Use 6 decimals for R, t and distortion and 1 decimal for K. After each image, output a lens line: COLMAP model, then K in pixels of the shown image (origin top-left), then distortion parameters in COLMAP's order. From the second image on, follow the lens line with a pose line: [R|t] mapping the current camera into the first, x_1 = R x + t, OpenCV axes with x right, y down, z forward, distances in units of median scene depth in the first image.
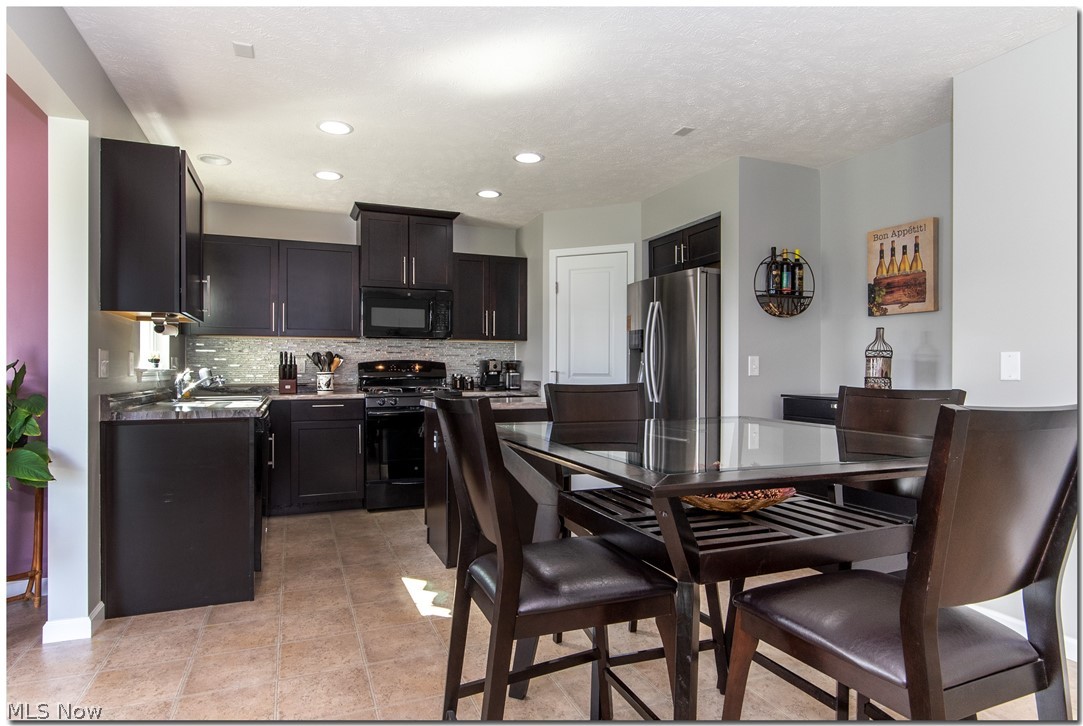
lens RADIAL K [[602.7, 0, 553.2], [0, 602.7, 371.5], [0, 0, 1]] dist [-0.000573, 0.000670]
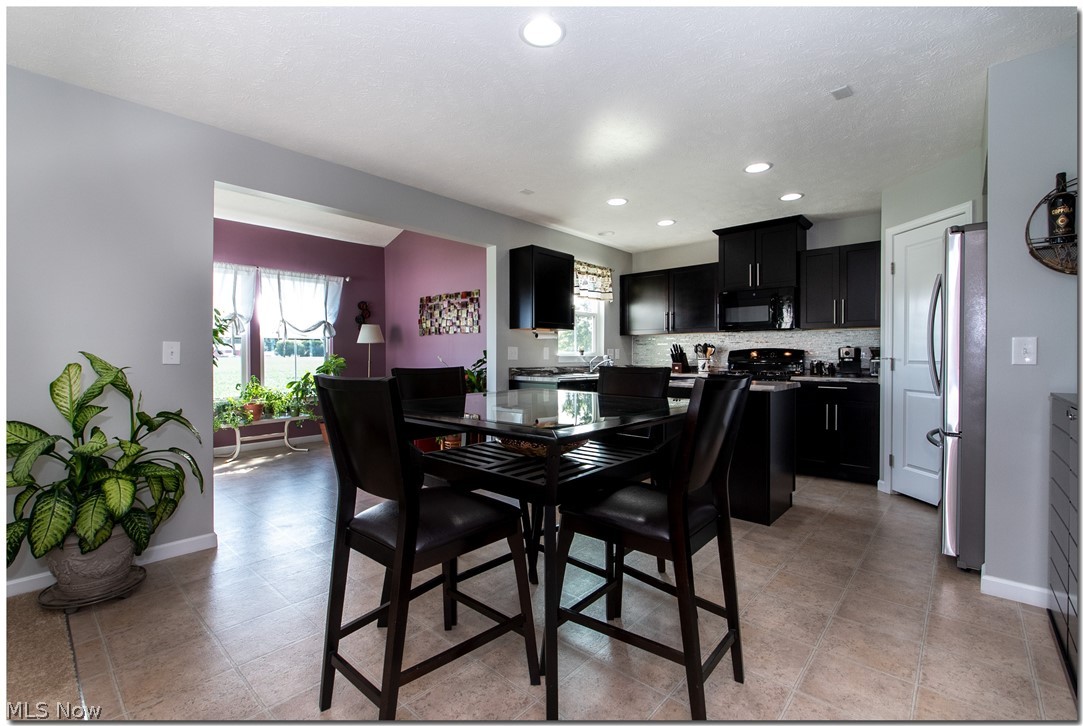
lens RADIAL K [[488.6, 0, 547.9], [0, 488.6, 362.0], [0, 0, 1]] dist [0.000934, 0.000267]
pose [[0.427761, 0.009161, -0.903845, 0.491521], [-0.002253, 0.999956, 0.009069, 0.000747], [0.903889, -0.001843, 0.427763, 0.199189]]
